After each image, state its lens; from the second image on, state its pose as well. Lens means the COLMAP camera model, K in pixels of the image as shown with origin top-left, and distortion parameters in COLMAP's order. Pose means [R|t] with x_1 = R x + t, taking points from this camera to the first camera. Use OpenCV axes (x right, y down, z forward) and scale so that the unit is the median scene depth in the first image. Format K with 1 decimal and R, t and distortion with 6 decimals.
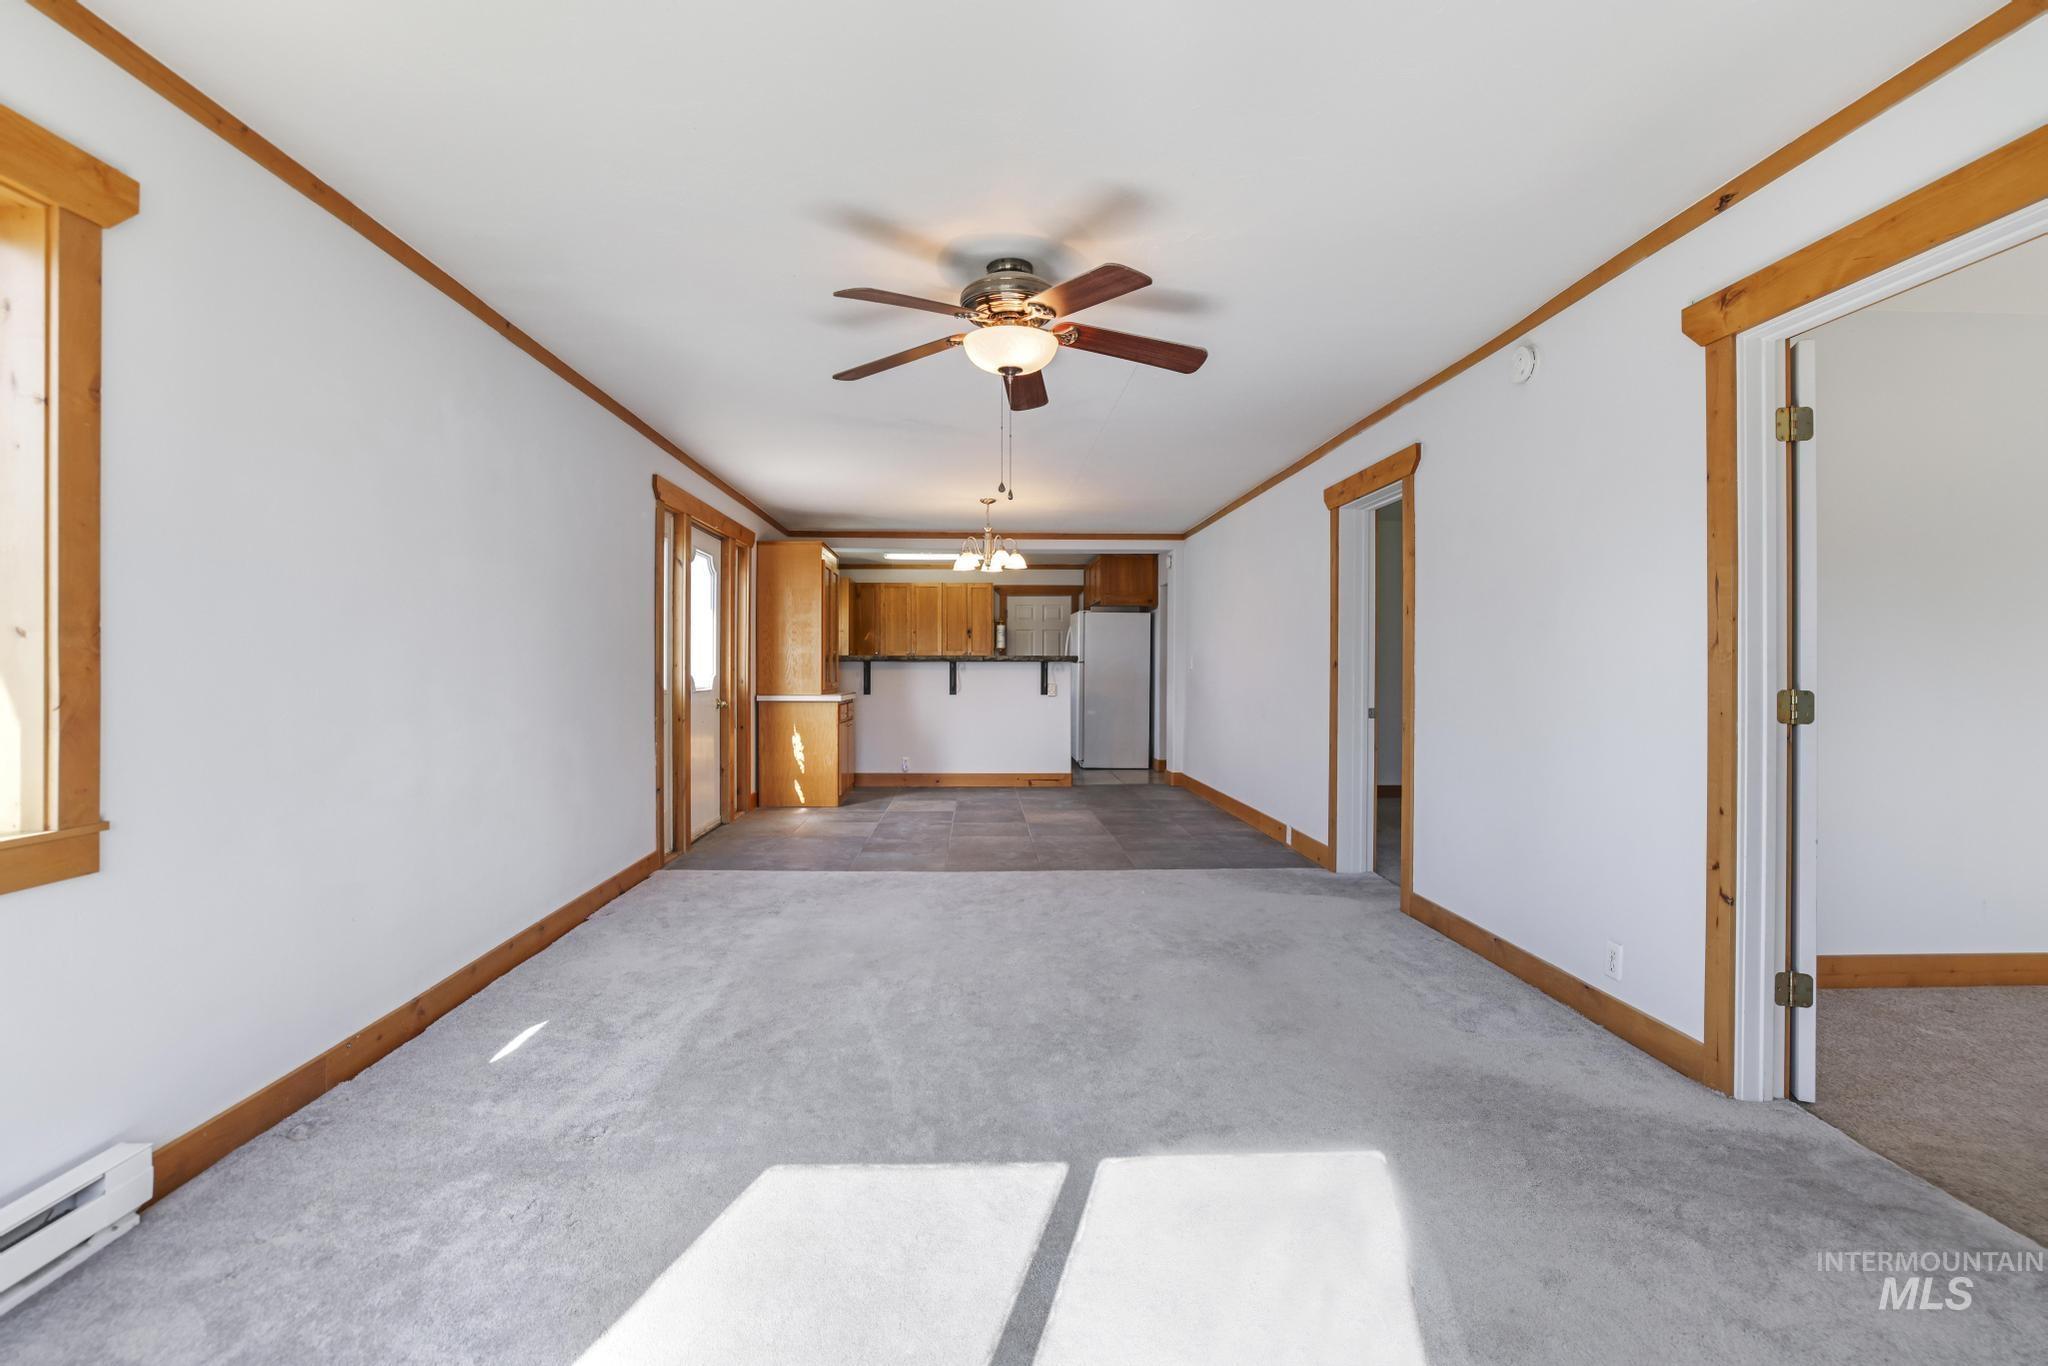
lens RADIAL K [[901.5, 0, 998.3], [0, 901.5, 672.2], [0, 0, 1]] dist [-0.043235, 0.014529]
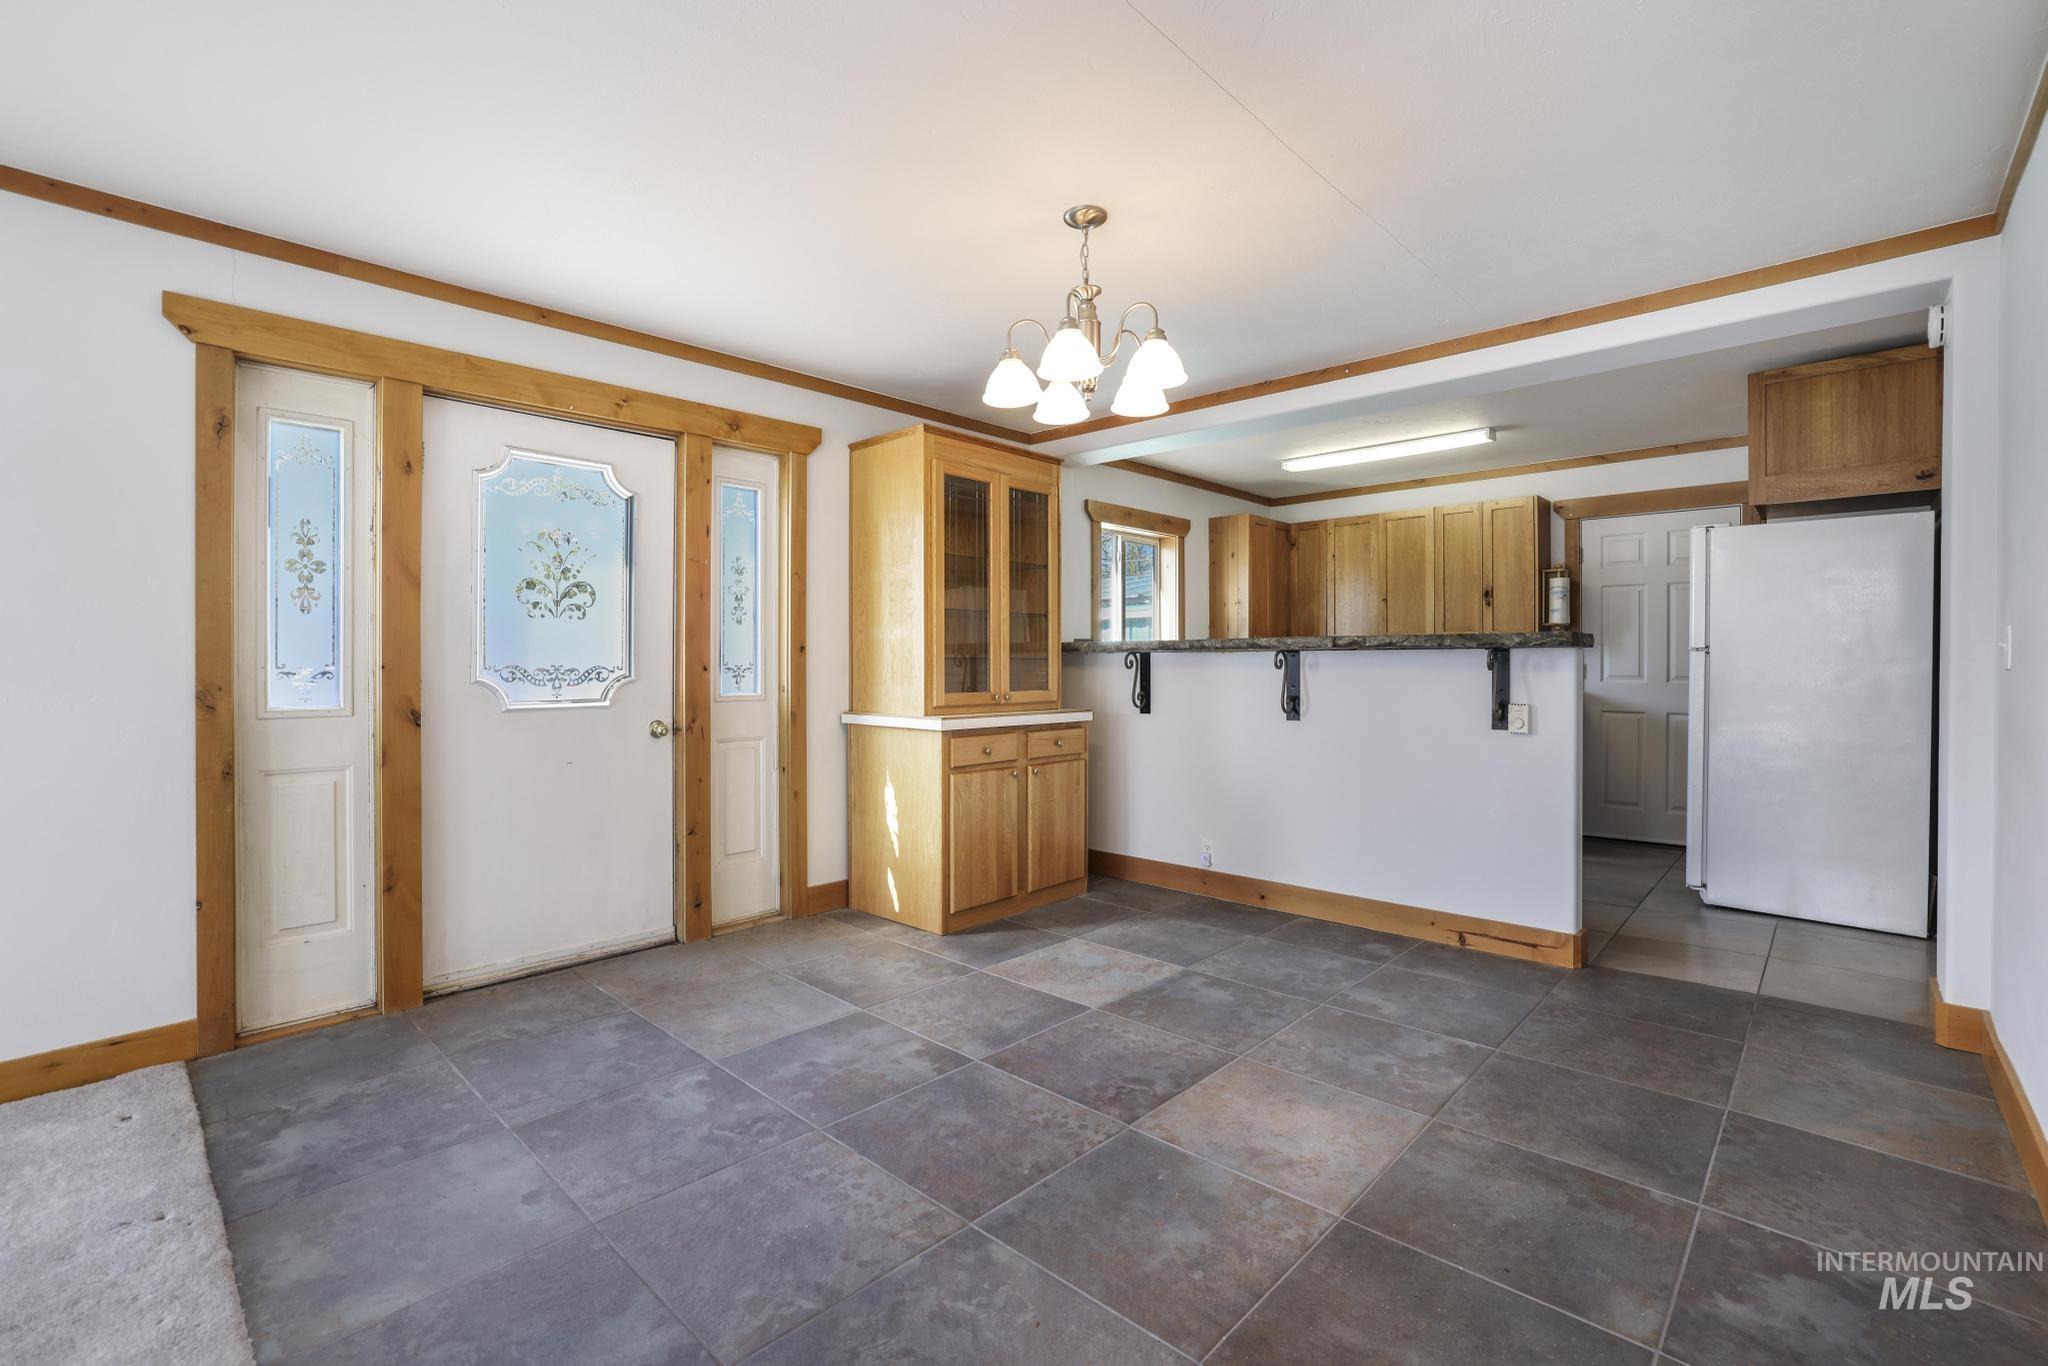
lens RADIAL K [[901.5, 0, 998.3], [0, 901.5, 672.2], [0, 0, 1]] dist [-0.043235, 0.014529]
pose [[0.696123, 0.004841, -0.717906, 0.172927], [-0.001040, 0.999983, 0.005735, -0.002633], [0.717921, -0.003246, 0.696117, 0.527933]]
